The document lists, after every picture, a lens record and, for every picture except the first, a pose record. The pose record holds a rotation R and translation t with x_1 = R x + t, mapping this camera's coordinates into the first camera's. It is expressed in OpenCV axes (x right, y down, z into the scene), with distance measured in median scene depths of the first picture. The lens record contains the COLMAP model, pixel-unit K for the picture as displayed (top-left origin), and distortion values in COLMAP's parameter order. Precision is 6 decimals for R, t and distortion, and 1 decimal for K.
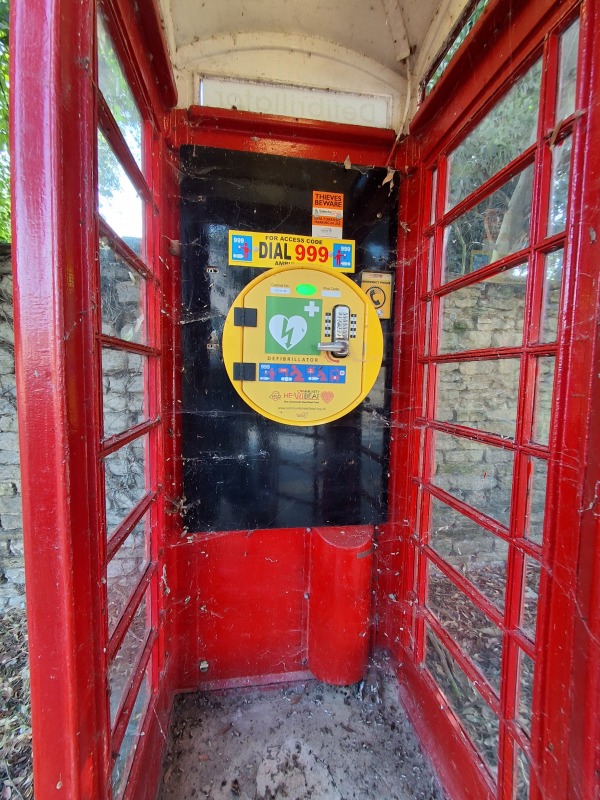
lens RADIAL K [[361.5, 0, 295.7], [0, 361.5, 404.7], [0, 0, 1]] dist [-0.000485, -0.000009]
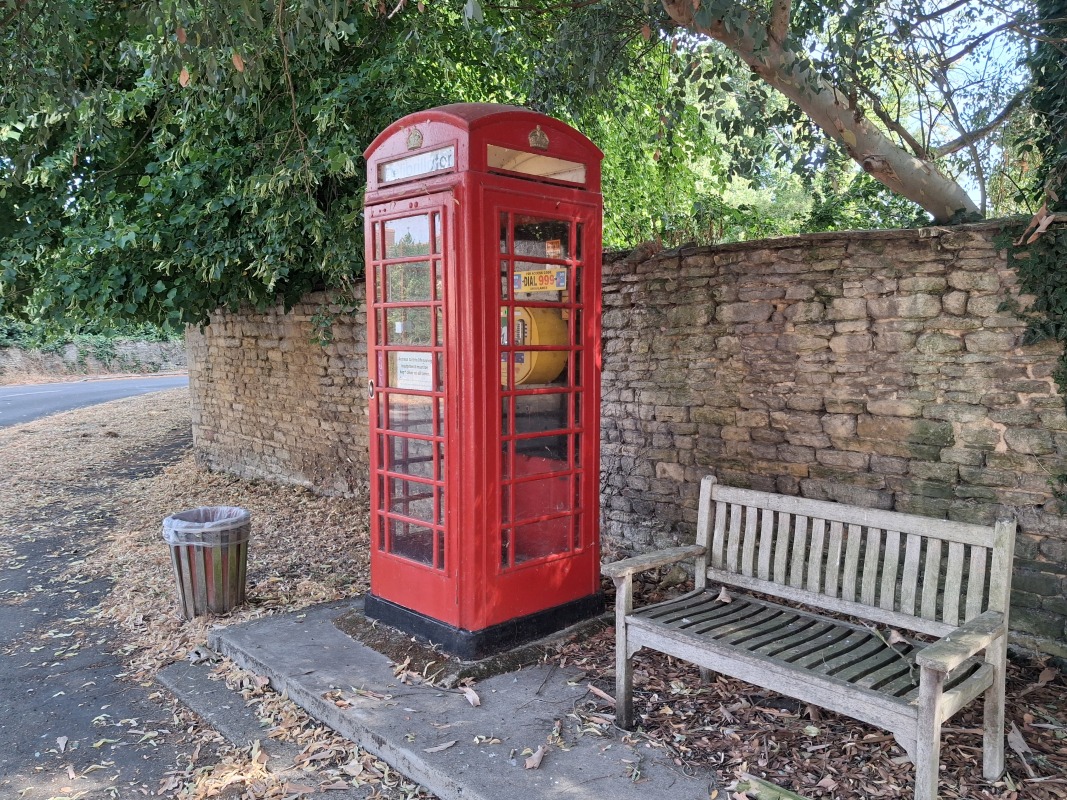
lens RADIAL K [[851.2, 0, 565.5], [0, 851.2, 393.0], [0, 0, 1]] dist [0.019215, -0.035402]
pose [[0.582068, 0.034110, -0.812425, 1.672888], [-0.053955, 0.998538, 0.003268, 0.030210], [0.811348, 0.041932, 0.583057, -0.575726]]
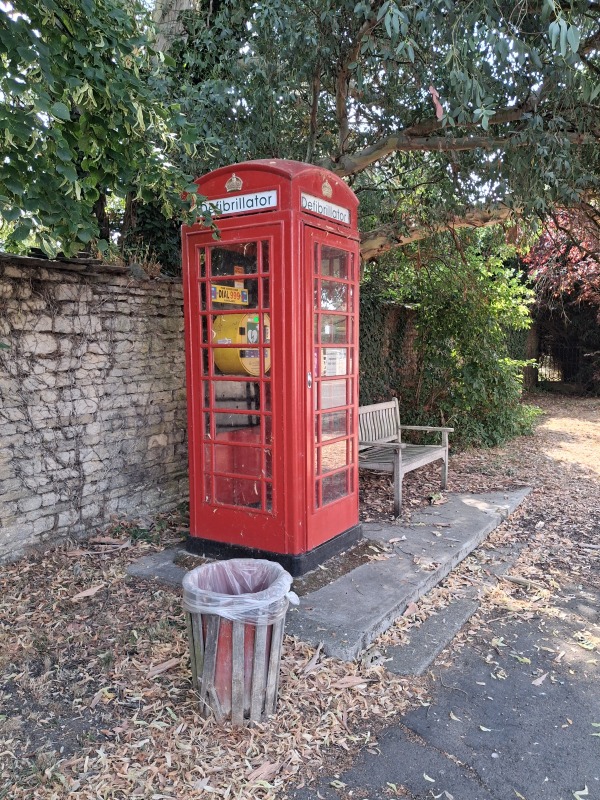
lens RADIAL K [[638.2, 0, 304.1], [0, 638.2, 402.8], [0, 0, 1]] dist [0.019215, -0.035402]
pose [[0.643568, -0.083491, 0.760822, -1.373906], [0.077364, 0.996038, 0.043862, 0.036457], [-0.761469, 0.030631, 0.647477, -0.900125]]
